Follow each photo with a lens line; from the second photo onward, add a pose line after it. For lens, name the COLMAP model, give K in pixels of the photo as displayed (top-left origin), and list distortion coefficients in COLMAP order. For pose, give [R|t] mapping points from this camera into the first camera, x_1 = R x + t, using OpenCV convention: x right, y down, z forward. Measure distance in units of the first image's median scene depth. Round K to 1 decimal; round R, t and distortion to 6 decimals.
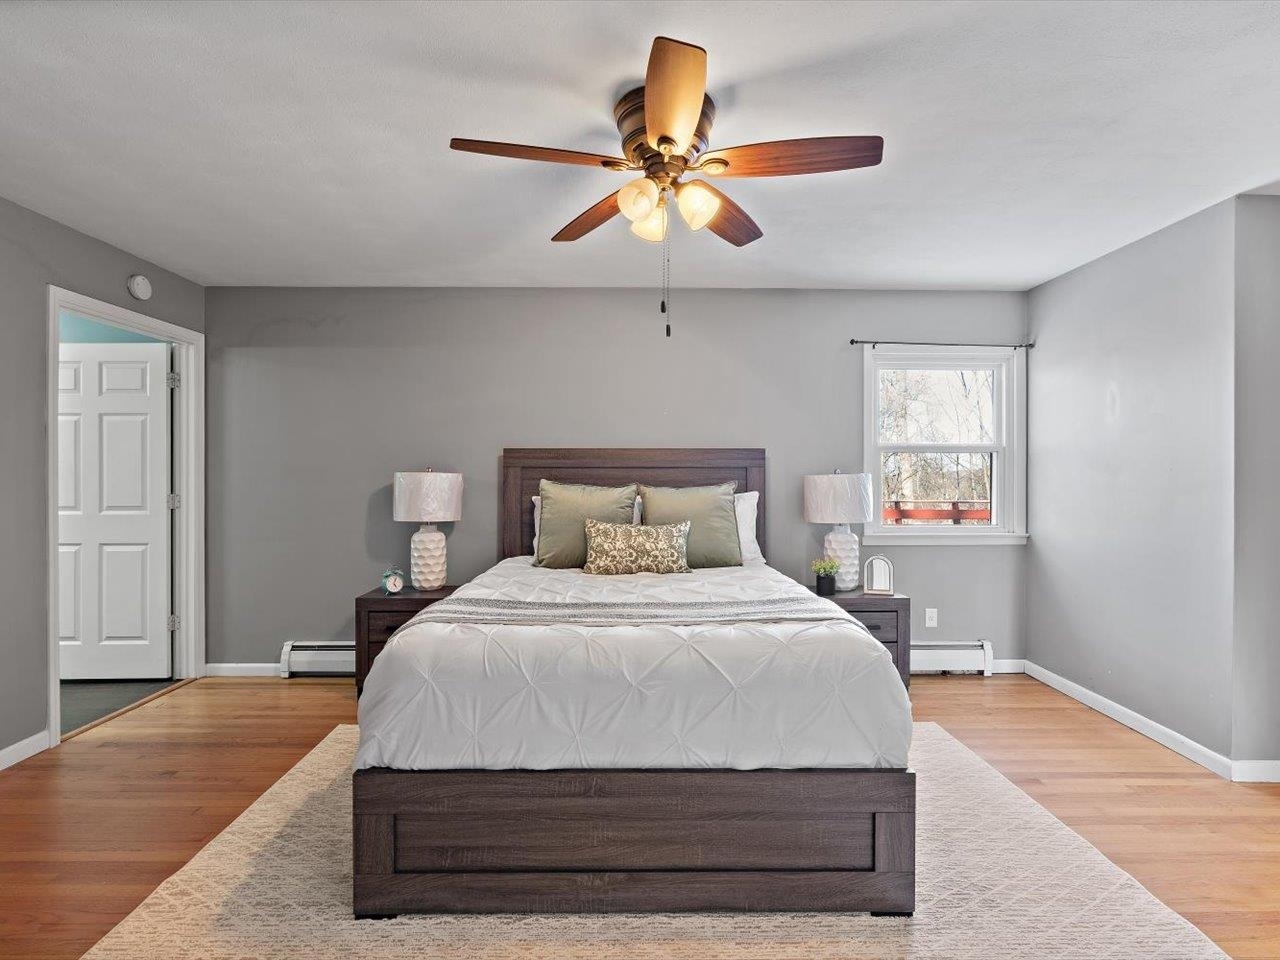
lens RADIAL K [[647.3, 0, 640.0], [0, 647.3, 480.0], [0, 0, 1]] dist [-0.001440, 0.000199]
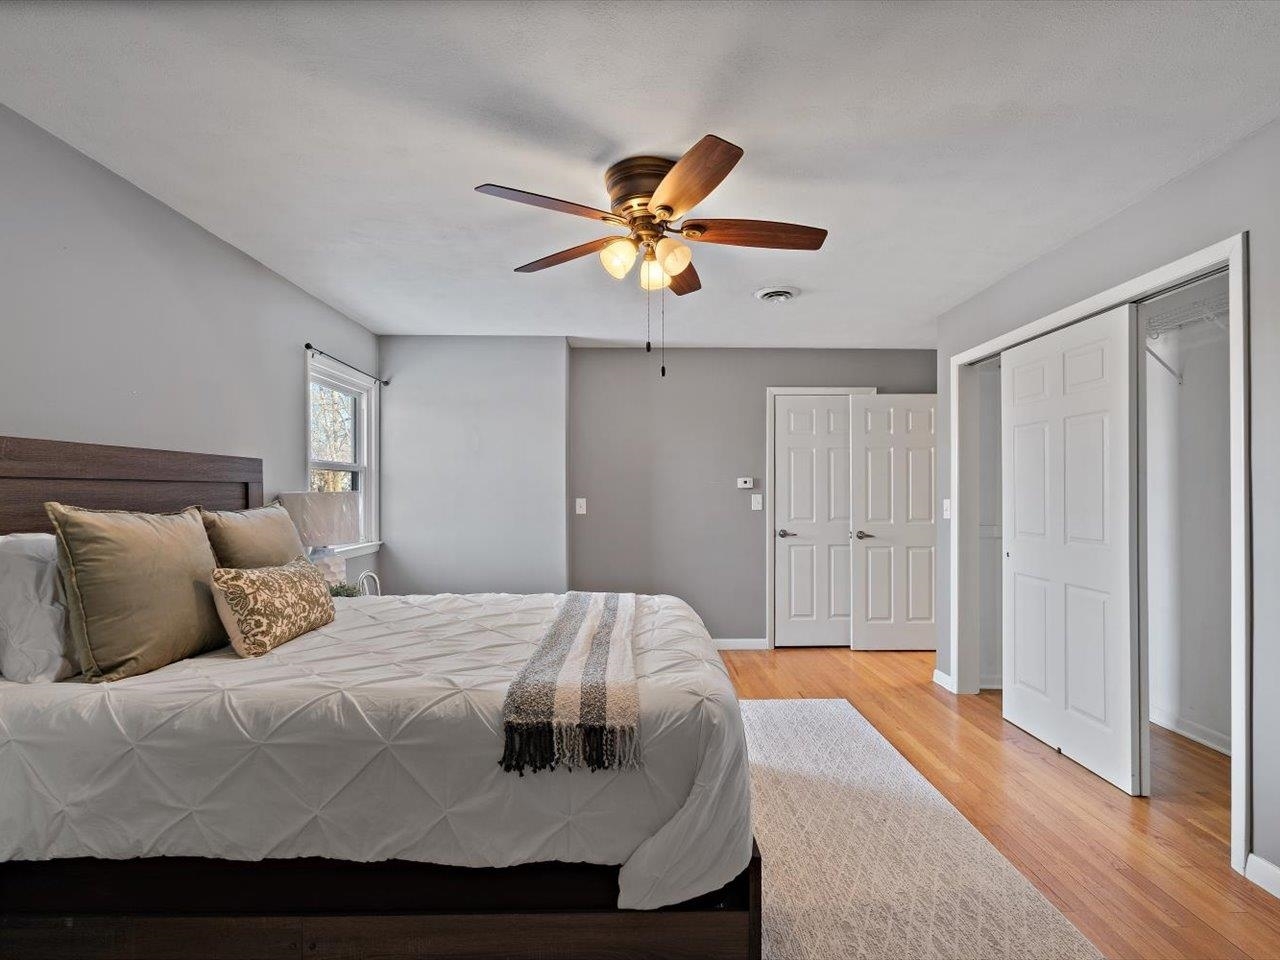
lens RADIAL K [[647.3, 0, 640.0], [0, 647.3, 480.0], [0, 0, 1]] dist [-0.001440, 0.000199]
pose [[0.003130, 0.014937, 0.999884, -0.625486], [0.007678, 0.999859, -0.014961, -0.007522], [-0.999966, 0.007723, 0.003015, 0.569067]]
